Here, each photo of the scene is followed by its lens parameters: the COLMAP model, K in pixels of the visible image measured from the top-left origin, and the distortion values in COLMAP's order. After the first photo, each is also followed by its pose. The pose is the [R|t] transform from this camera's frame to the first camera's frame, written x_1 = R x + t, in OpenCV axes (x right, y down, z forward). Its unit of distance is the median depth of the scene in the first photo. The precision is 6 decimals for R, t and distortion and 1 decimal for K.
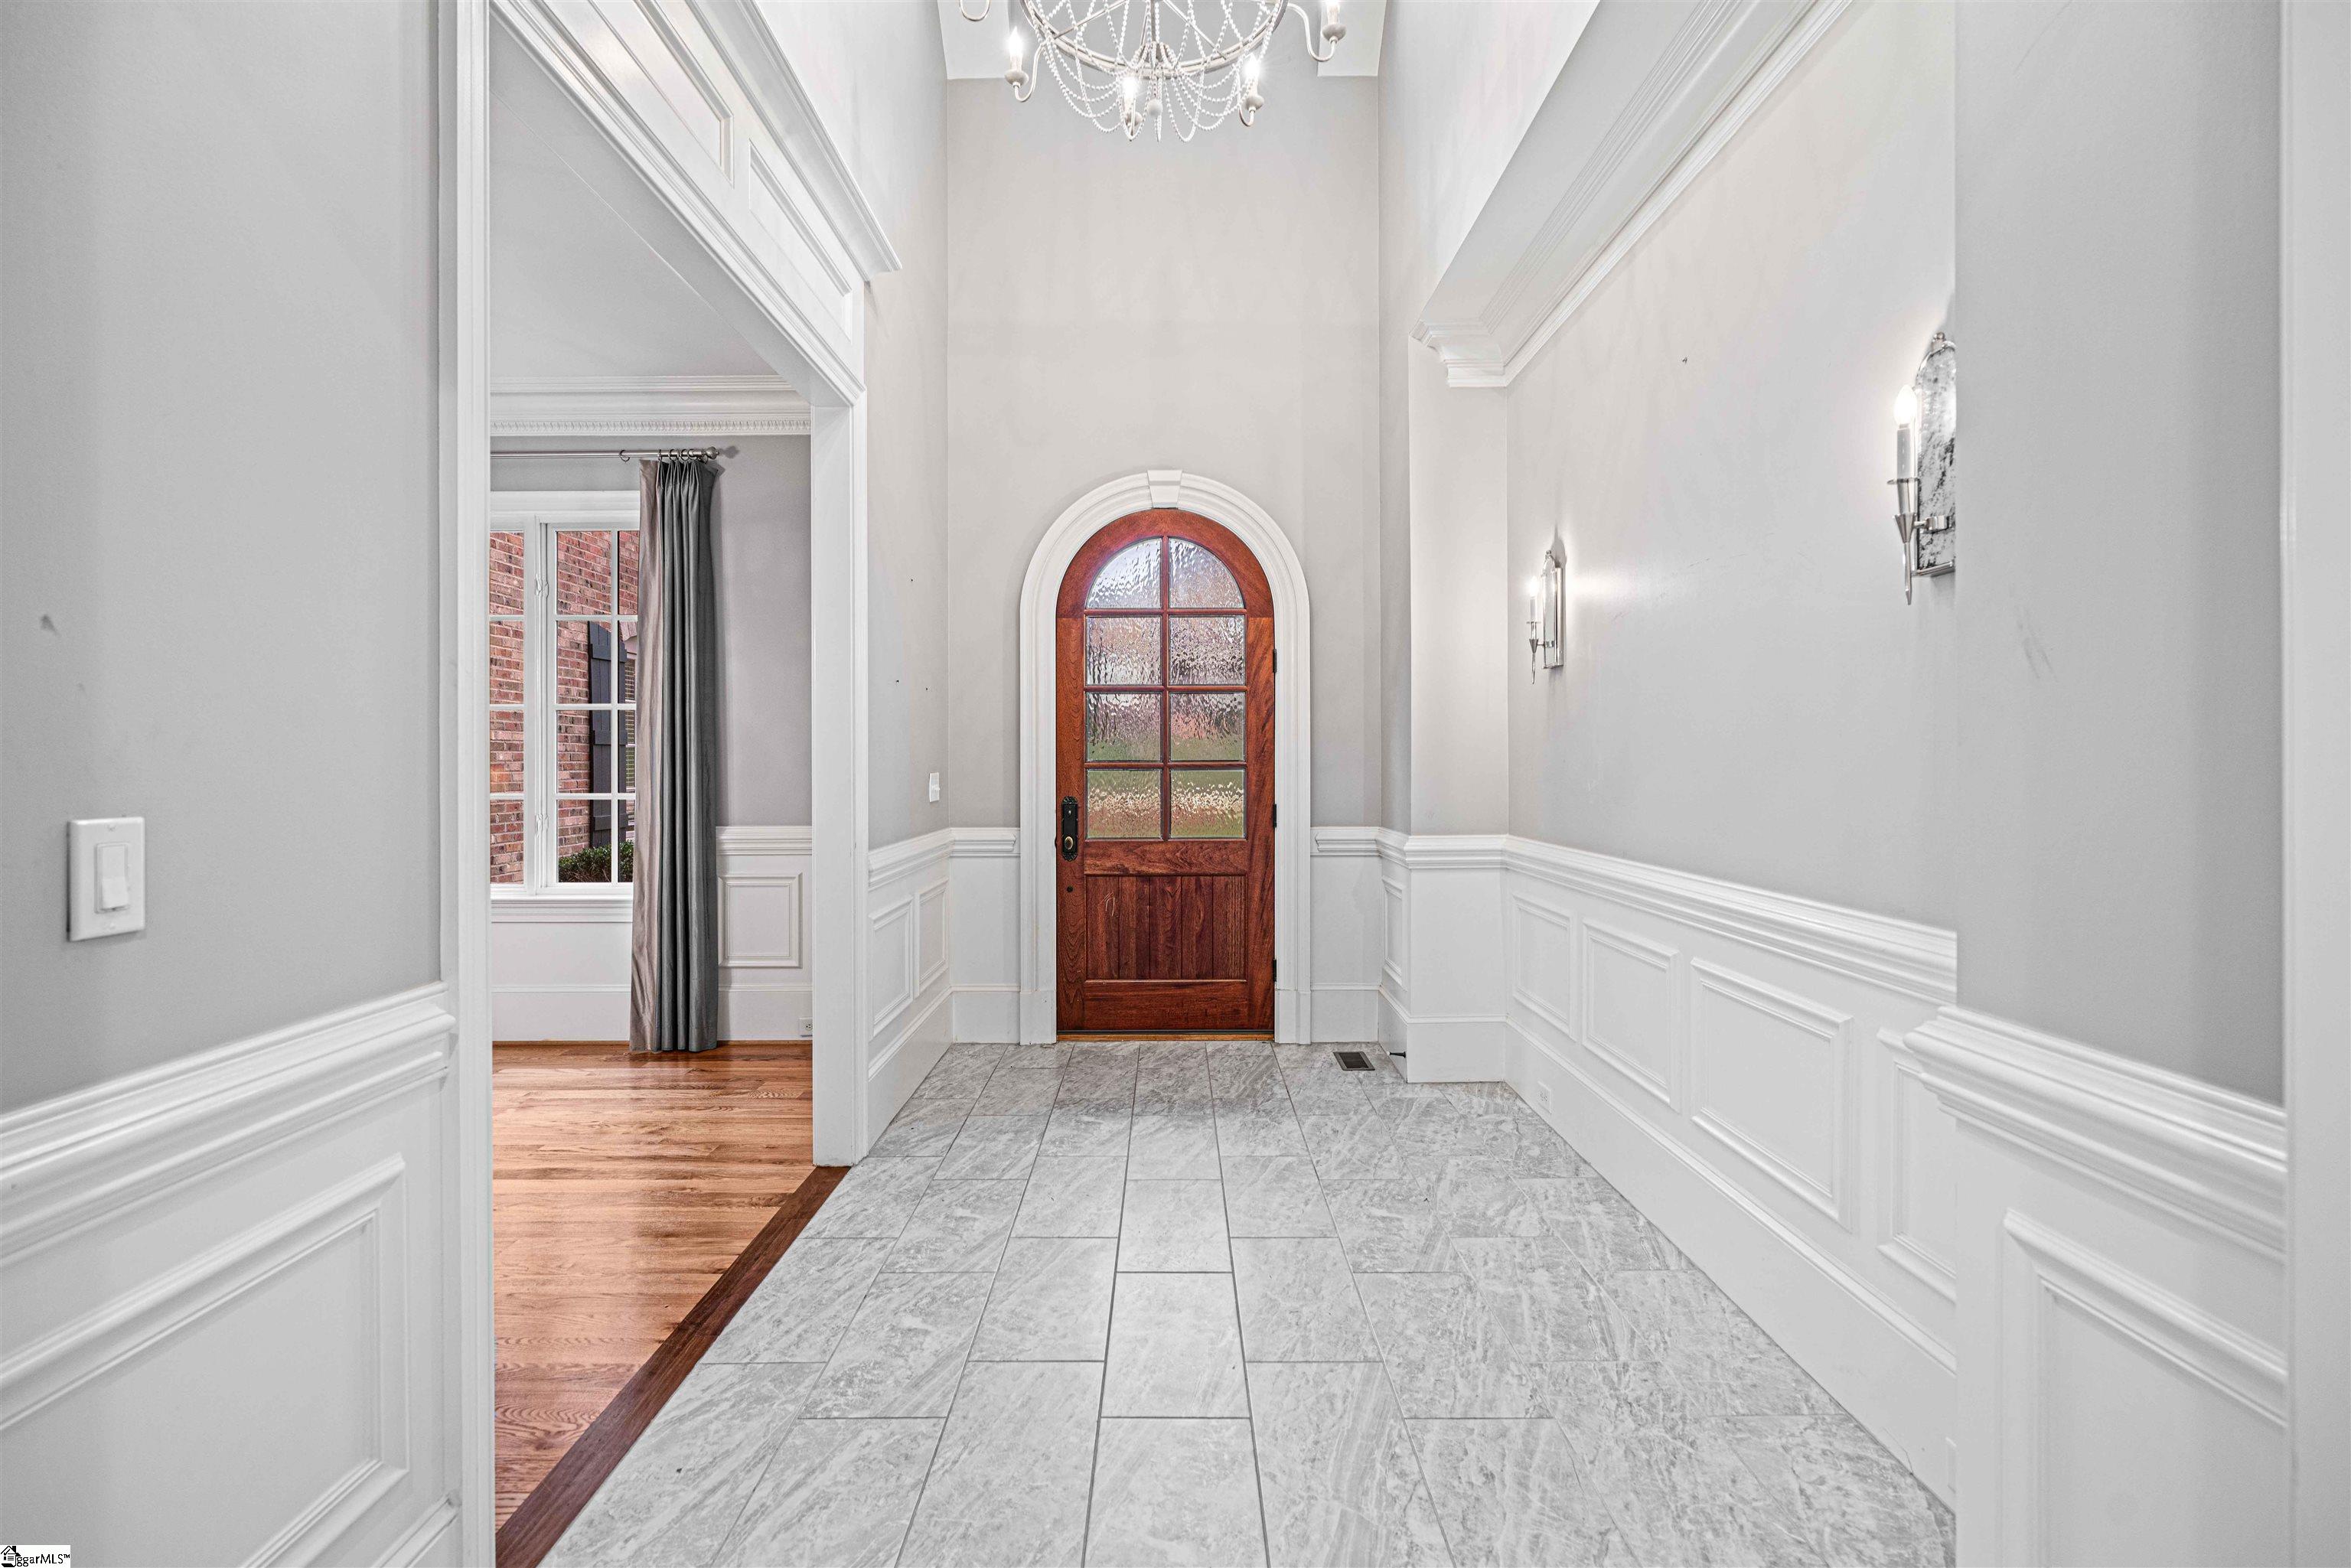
lens RADIAL K [[1059.7, 0, 1172.1], [0, 1059.7, 774.7], [0, 0, 1]] dist [-0.007813, 0.002579]
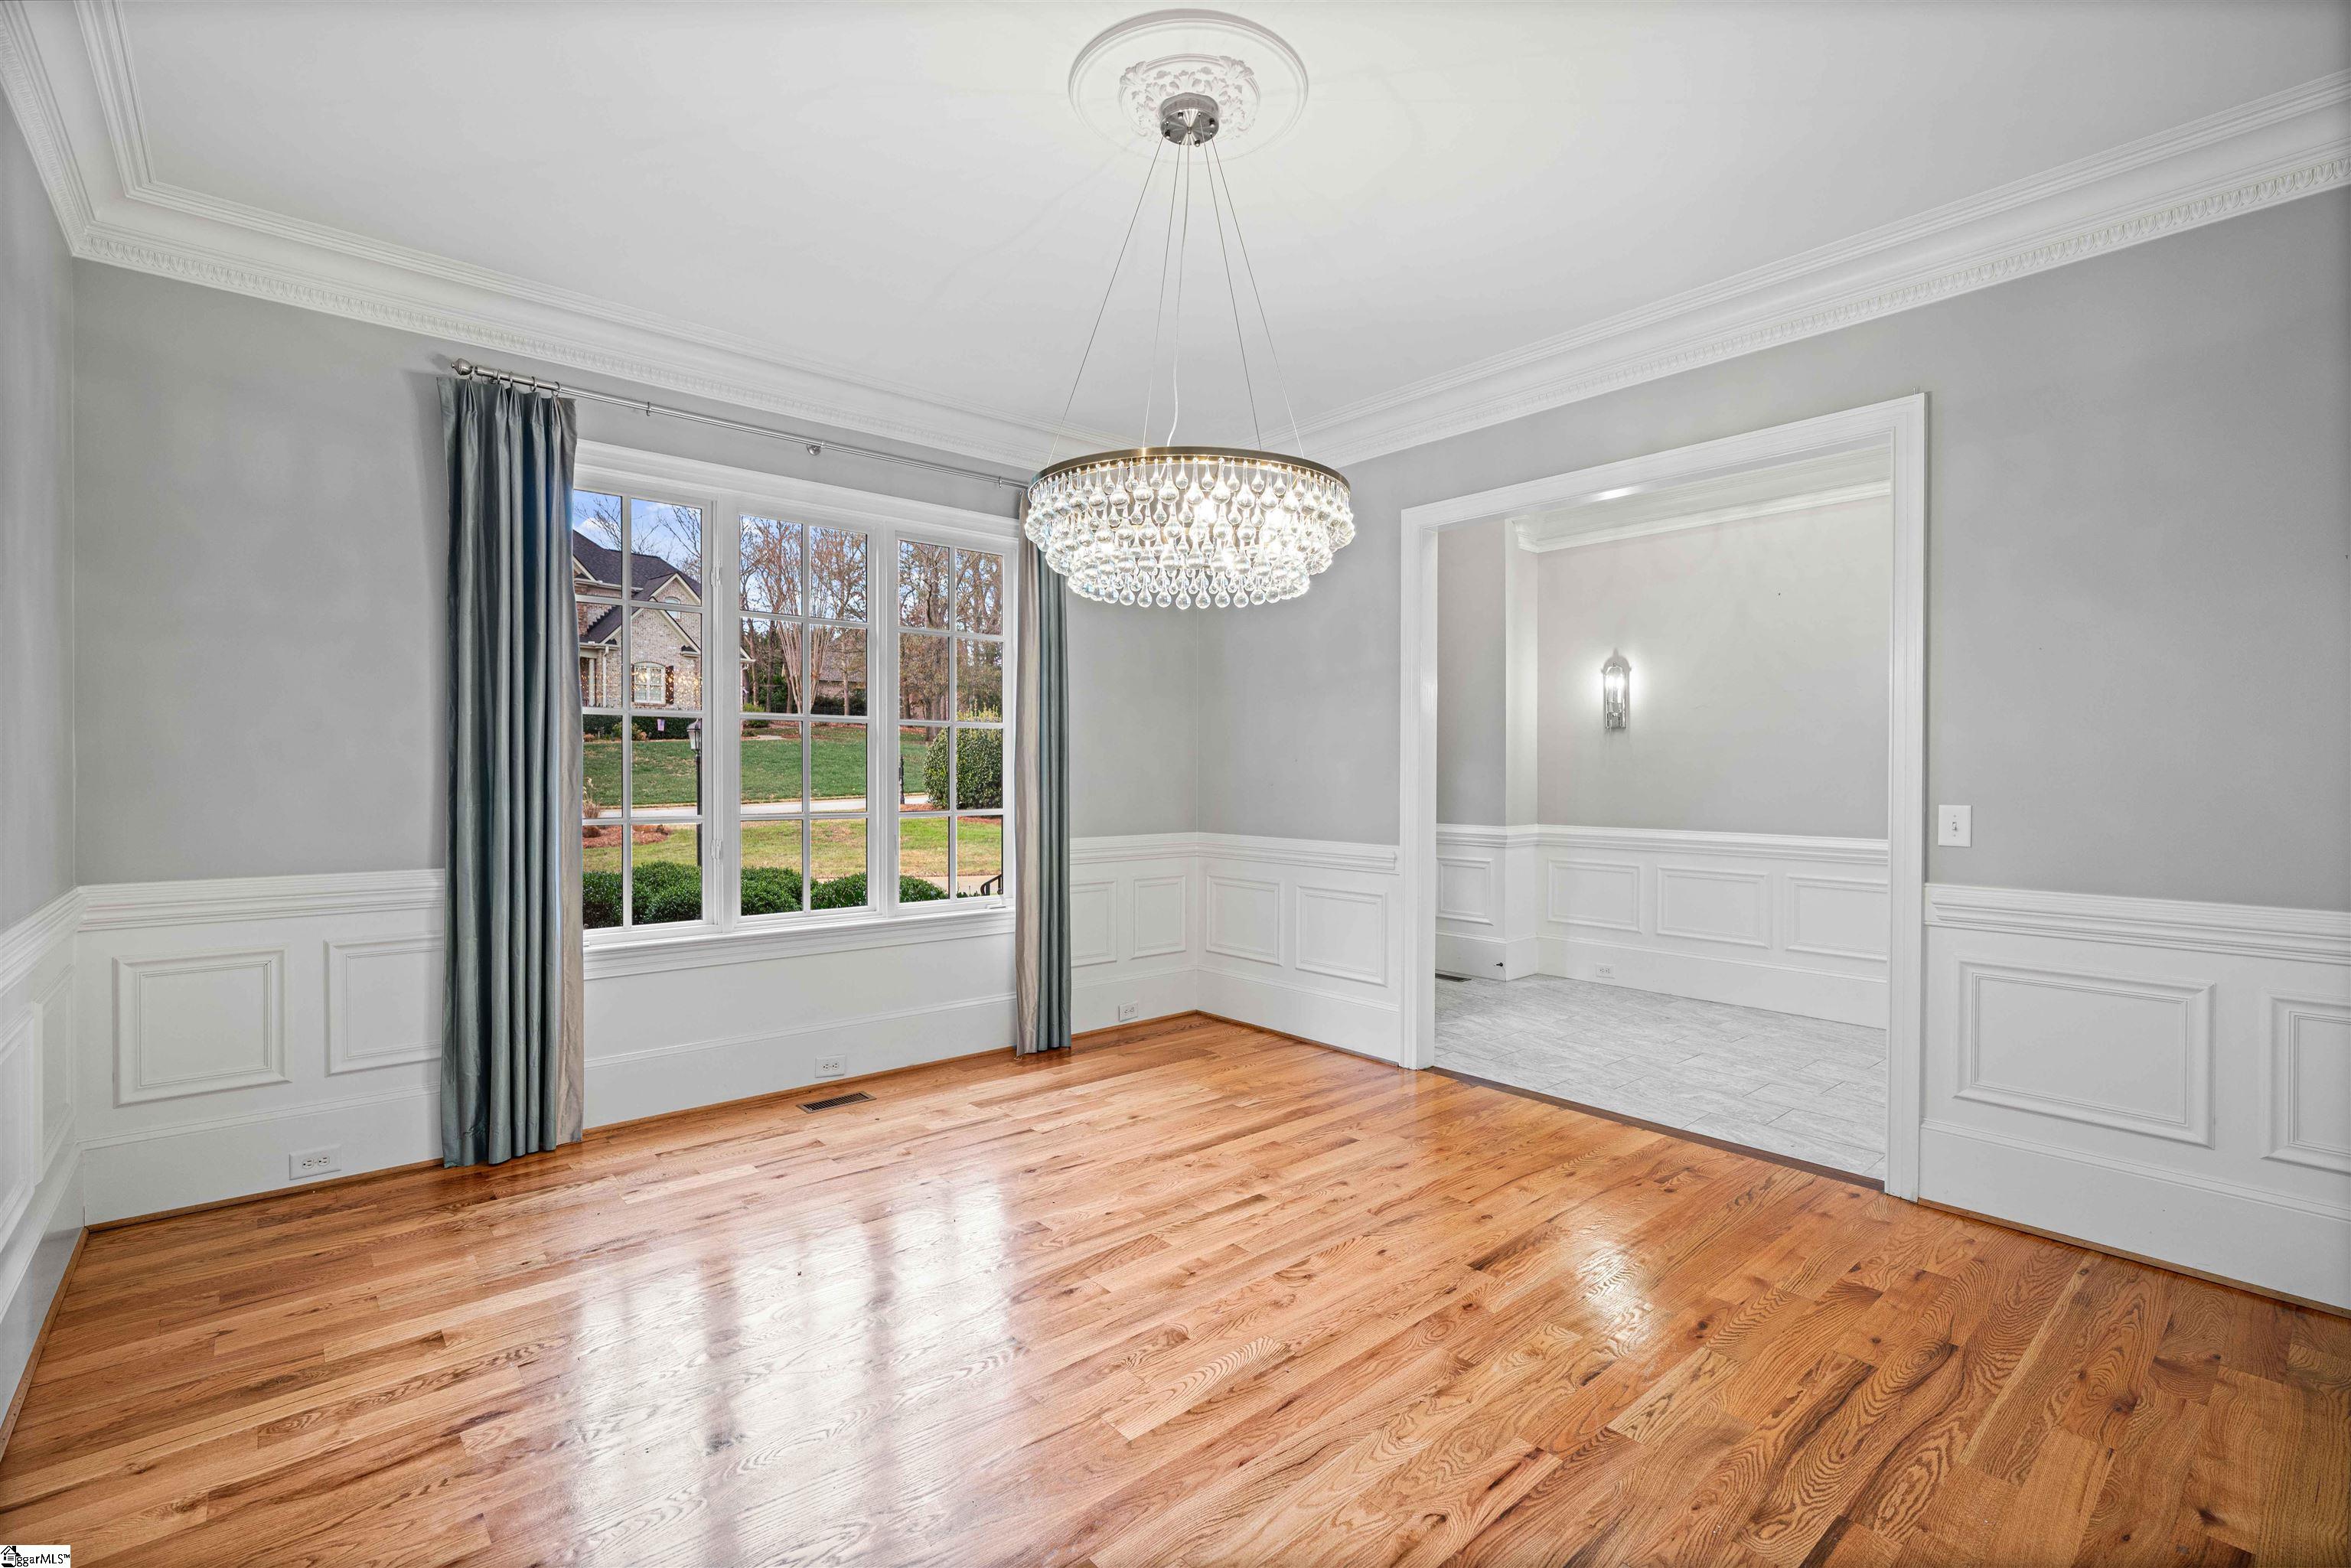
lens RADIAL K [[1059.7, 0, 1185.1], [0, 1059.7, 776.0], [0, 0, 1]] dist [-0.007813, 0.002579]
pose [[0.752822, 0.002530, 0.658220, -1.780269], [0.001845, 0.999981, -0.005954, -0.013468], [-0.658222, 0.005697, 0.752802, 0.176110]]
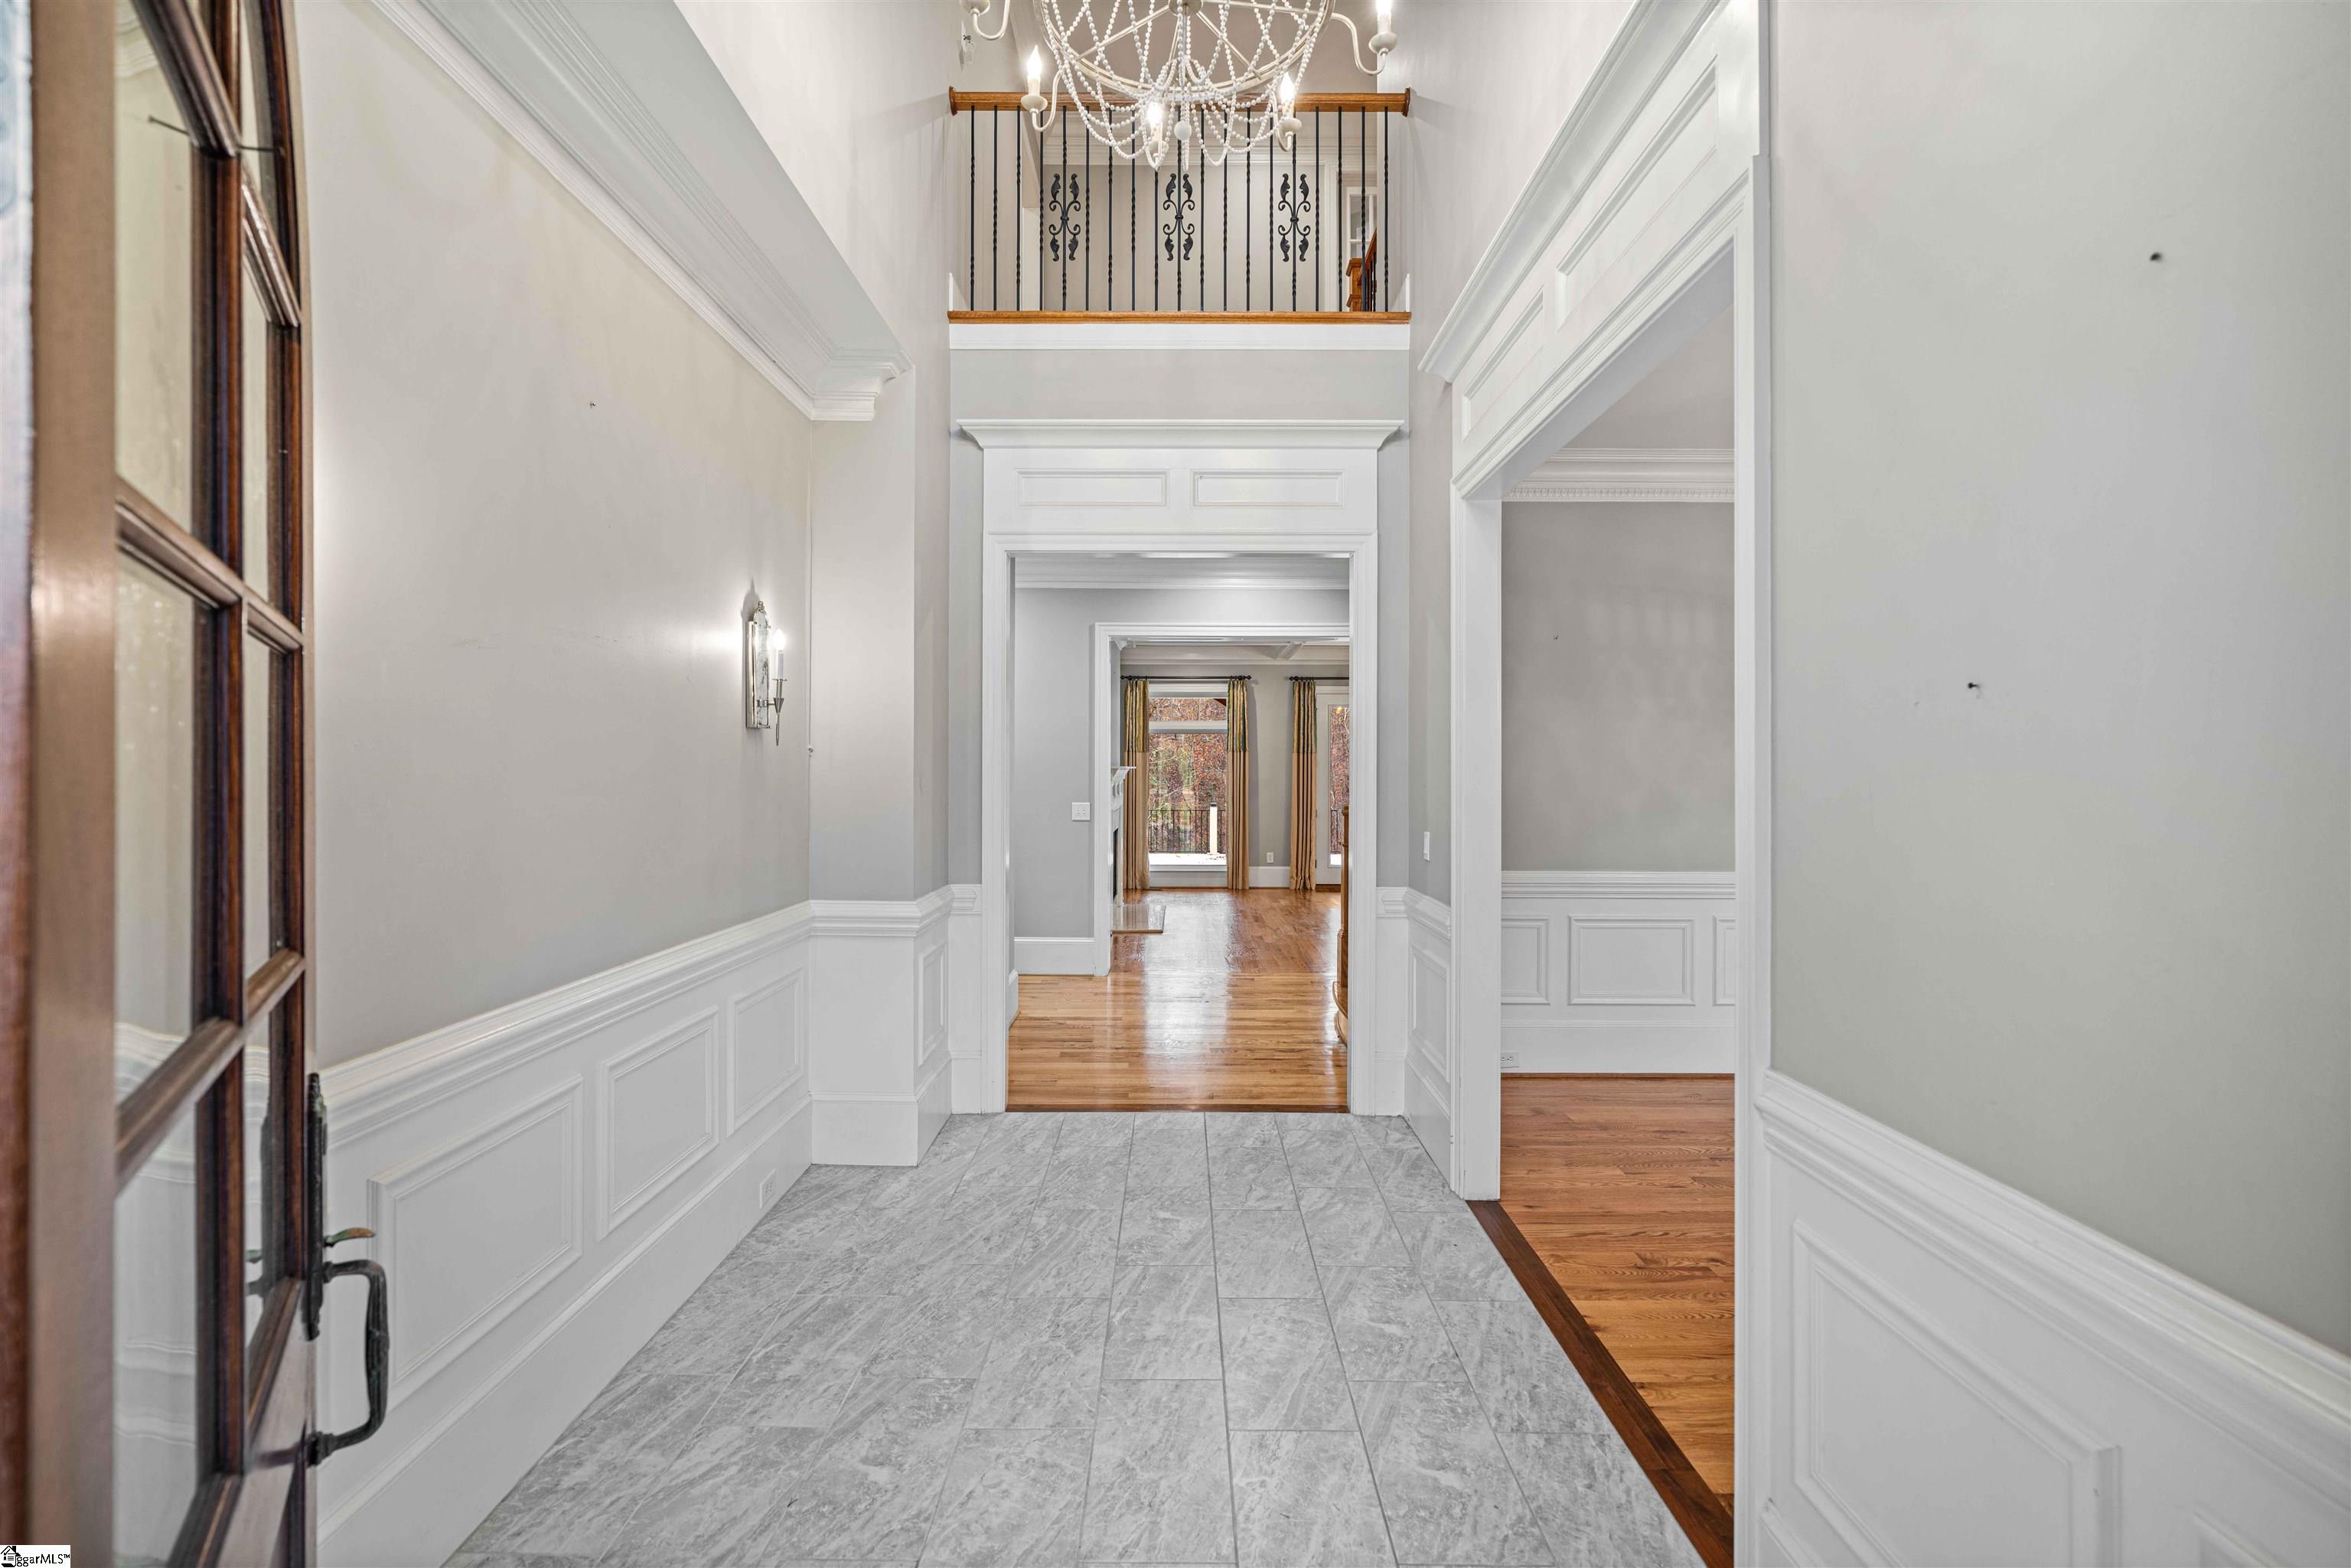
lens RADIAL K [[1059.7, 0, 1170.8], [0, 1059.7, 772.9], [0, 0, 1]] dist [-0.007813, 0.002579]
pose [[-0.999970, 0.000055, 0.007760, -0.012575], [0.000174, 0.999884, 0.015231, -0.091065], [-0.007758, 0.015232, -0.999854, 1.844508]]
